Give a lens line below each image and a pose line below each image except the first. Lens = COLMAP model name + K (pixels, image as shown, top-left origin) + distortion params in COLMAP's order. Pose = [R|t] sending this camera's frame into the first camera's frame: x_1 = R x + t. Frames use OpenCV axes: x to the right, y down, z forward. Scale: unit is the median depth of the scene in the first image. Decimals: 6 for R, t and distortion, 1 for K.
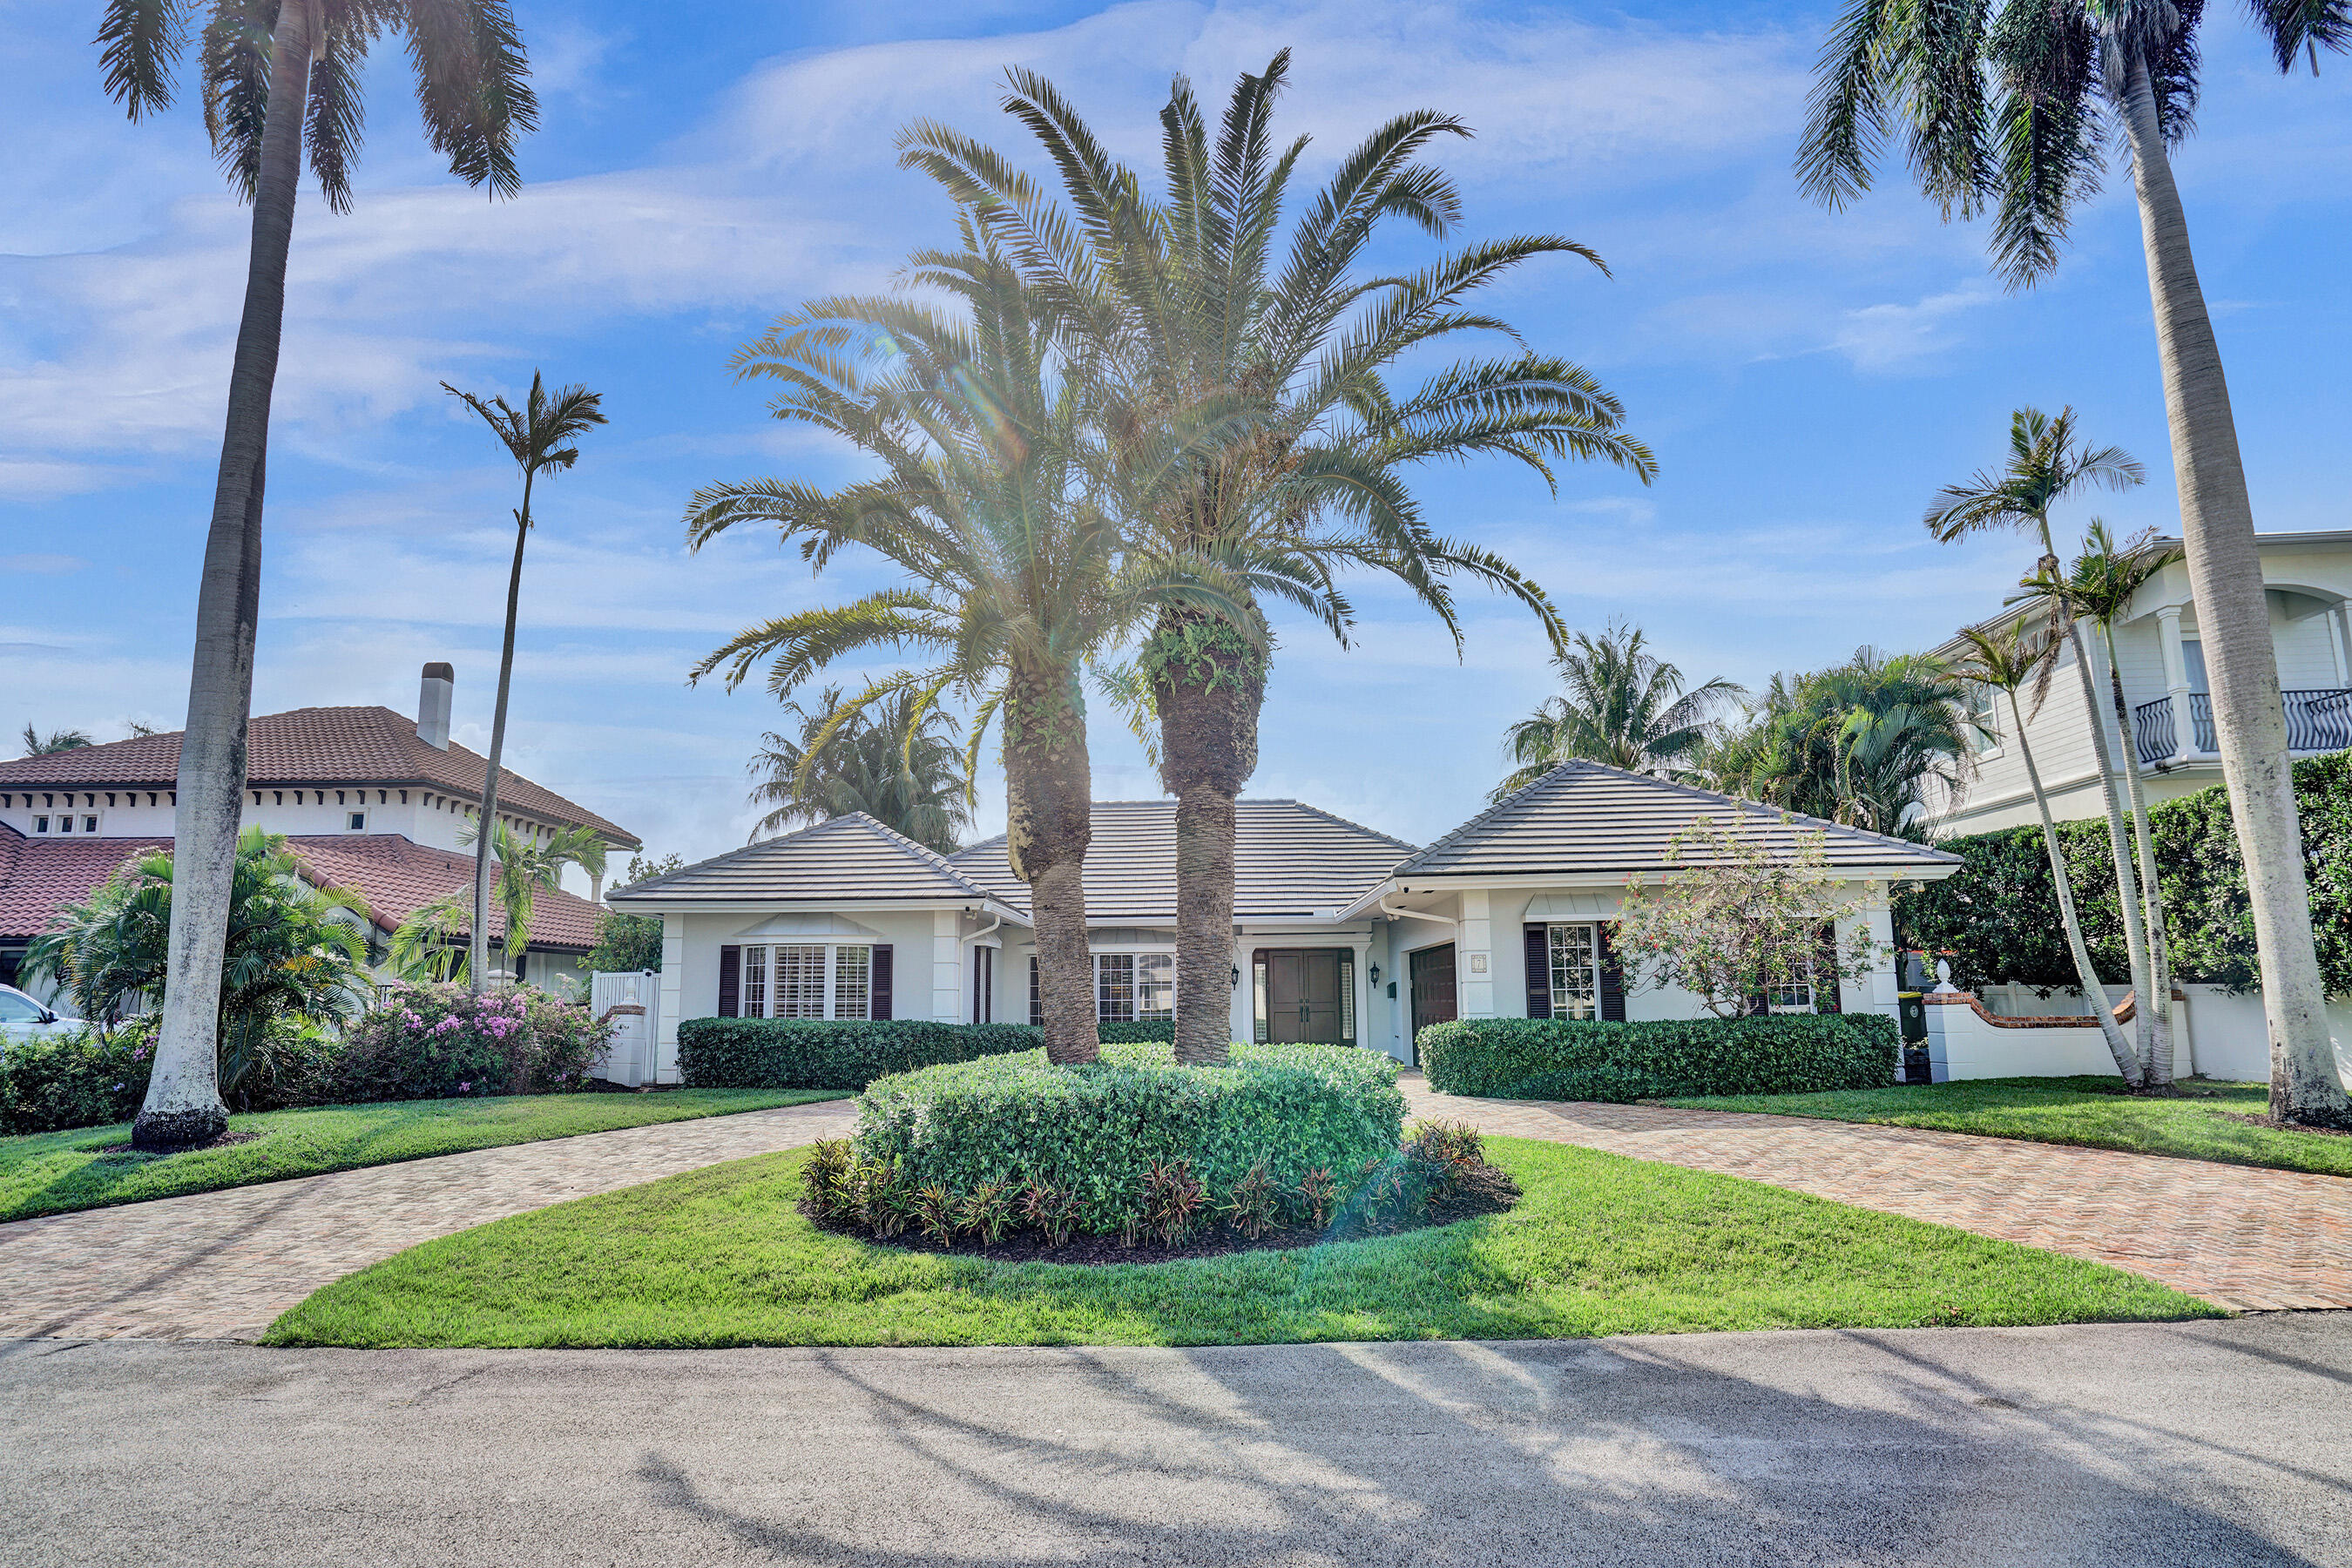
lens RADIAL K [[1106.2, 0, 1143.4], [0, 1106.2, 786.5], [0, 0, 1]] dist [-0.062765, 0.019322]
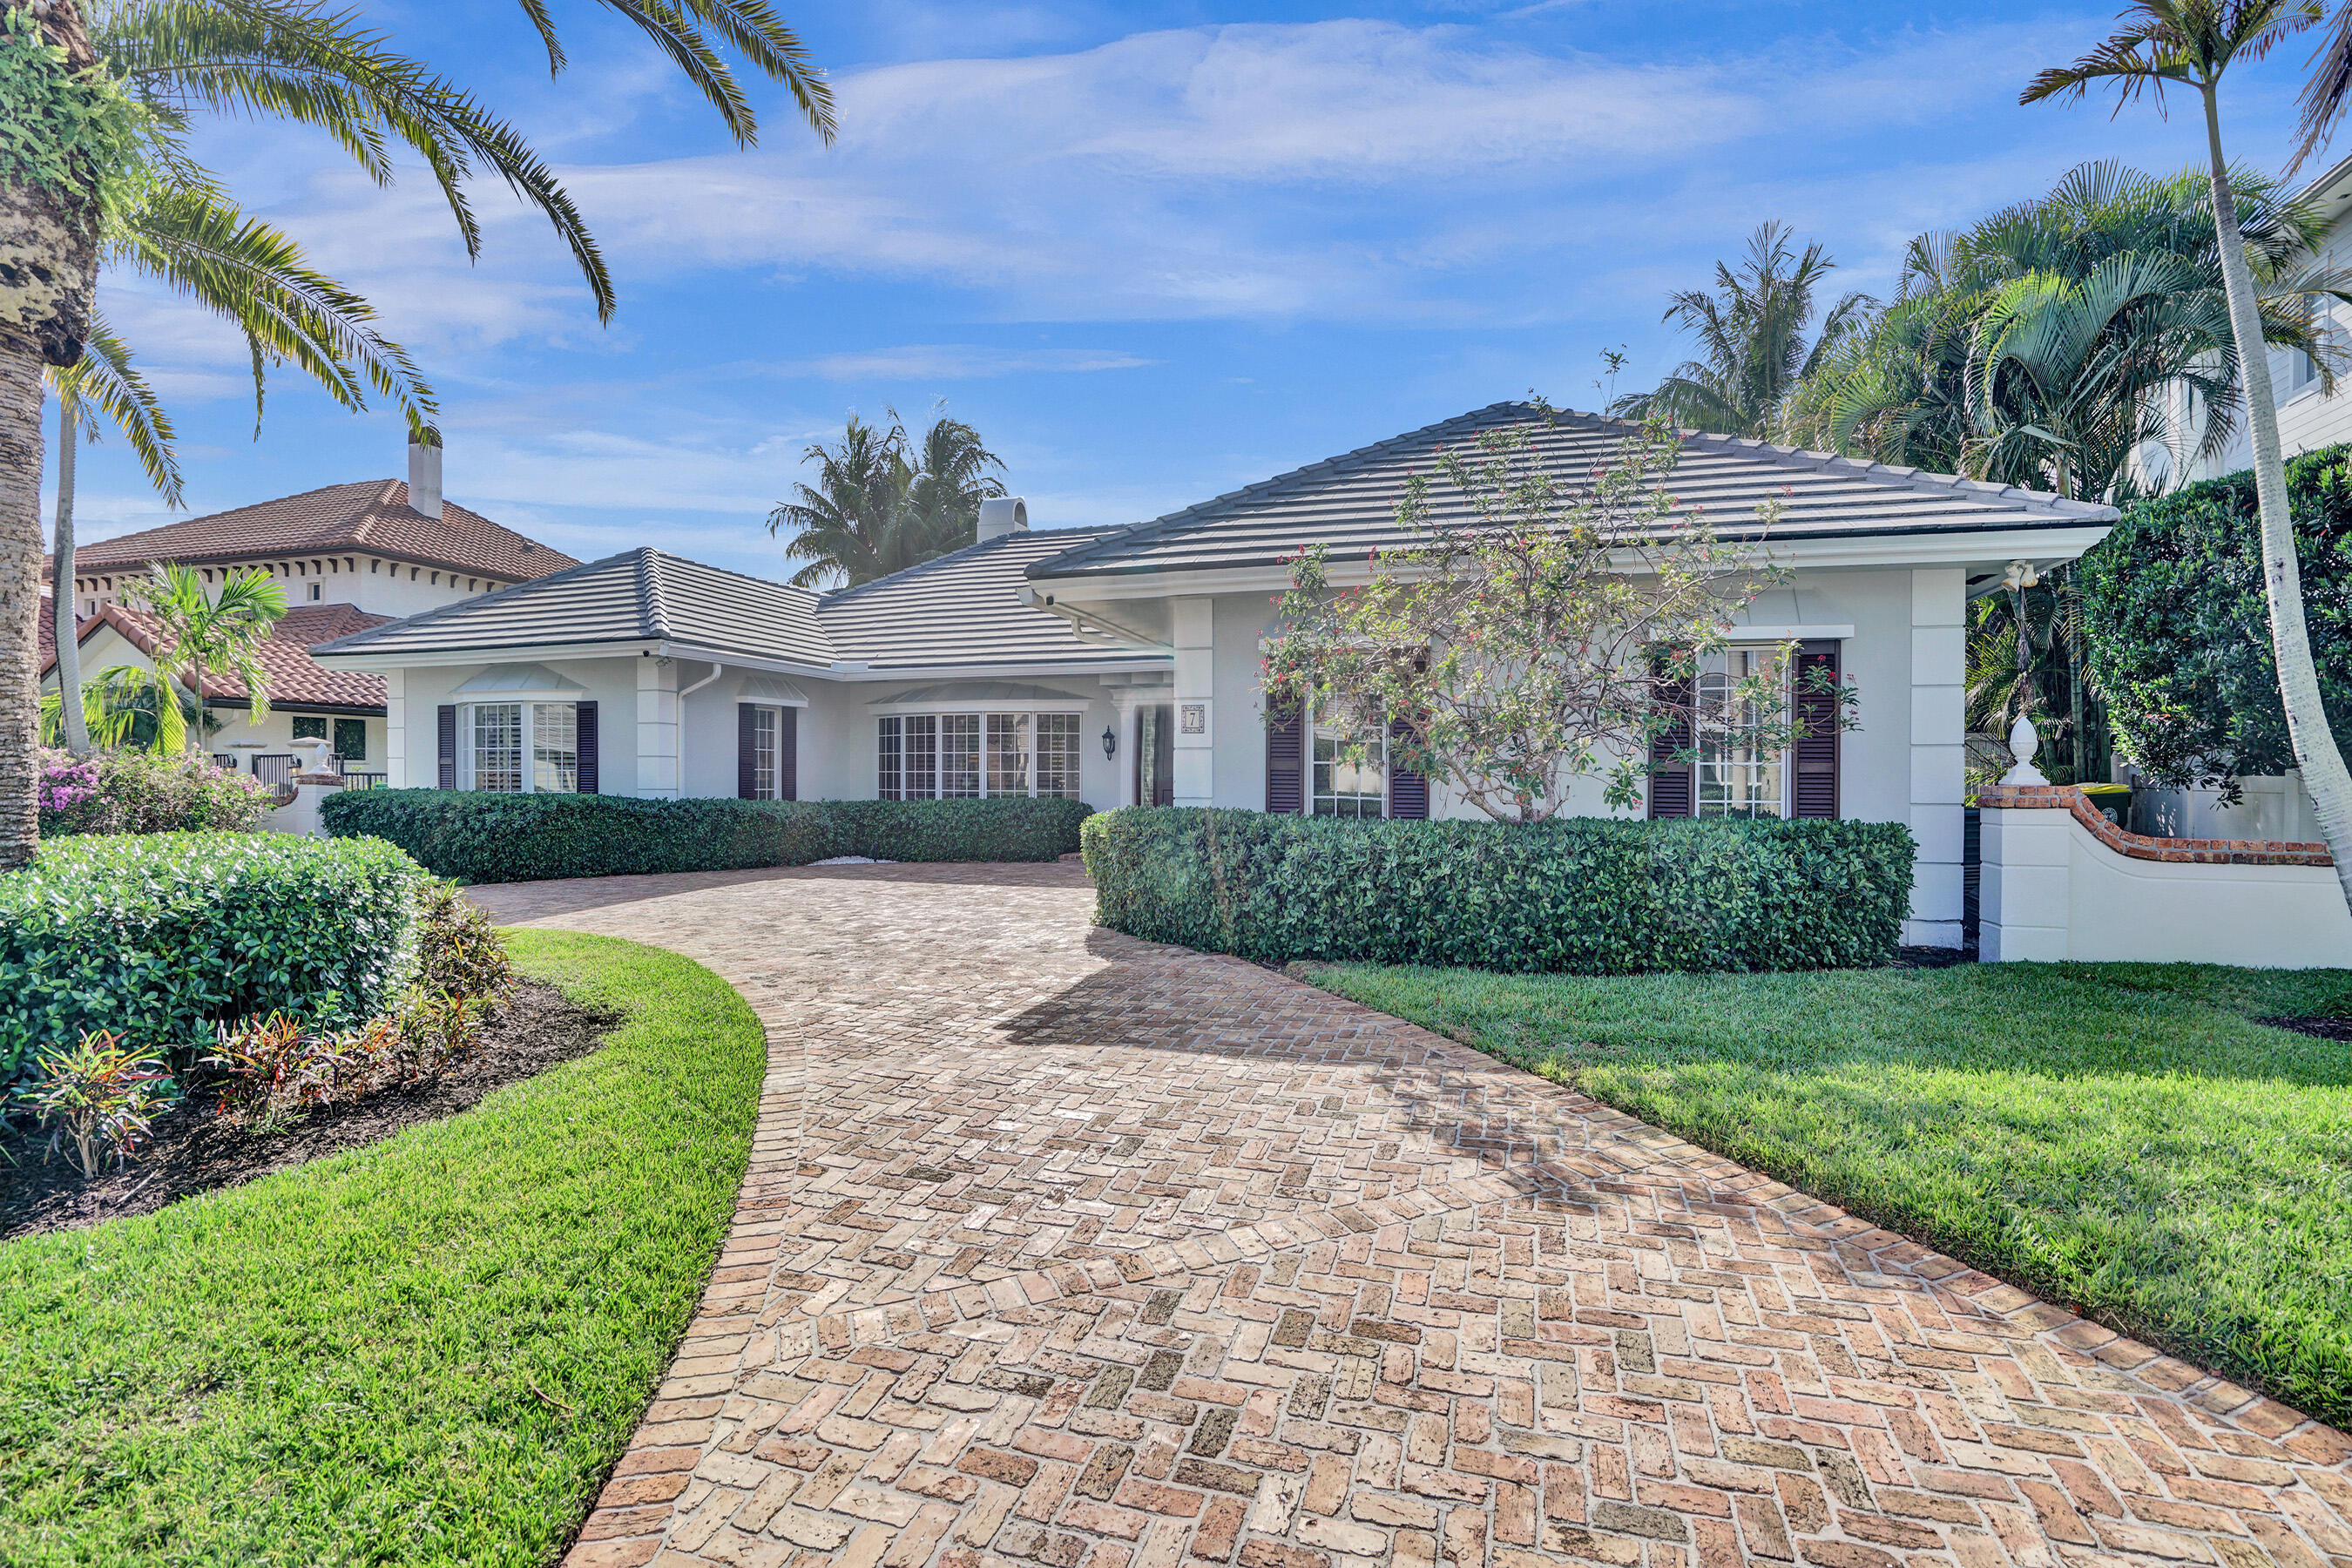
lens RADIAL K [[1106.2, 0, 1143.4], [0, 1106.2, 786.5], [0, 0, 1]] dist [-0.062765, 0.019322]
pose [[0.966551, 0.014229, -0.256078, 0.374138], [0.037831, 0.979629, 0.197223, 0.062497], [0.253668, -0.200313, 0.946323, 0.333931]]
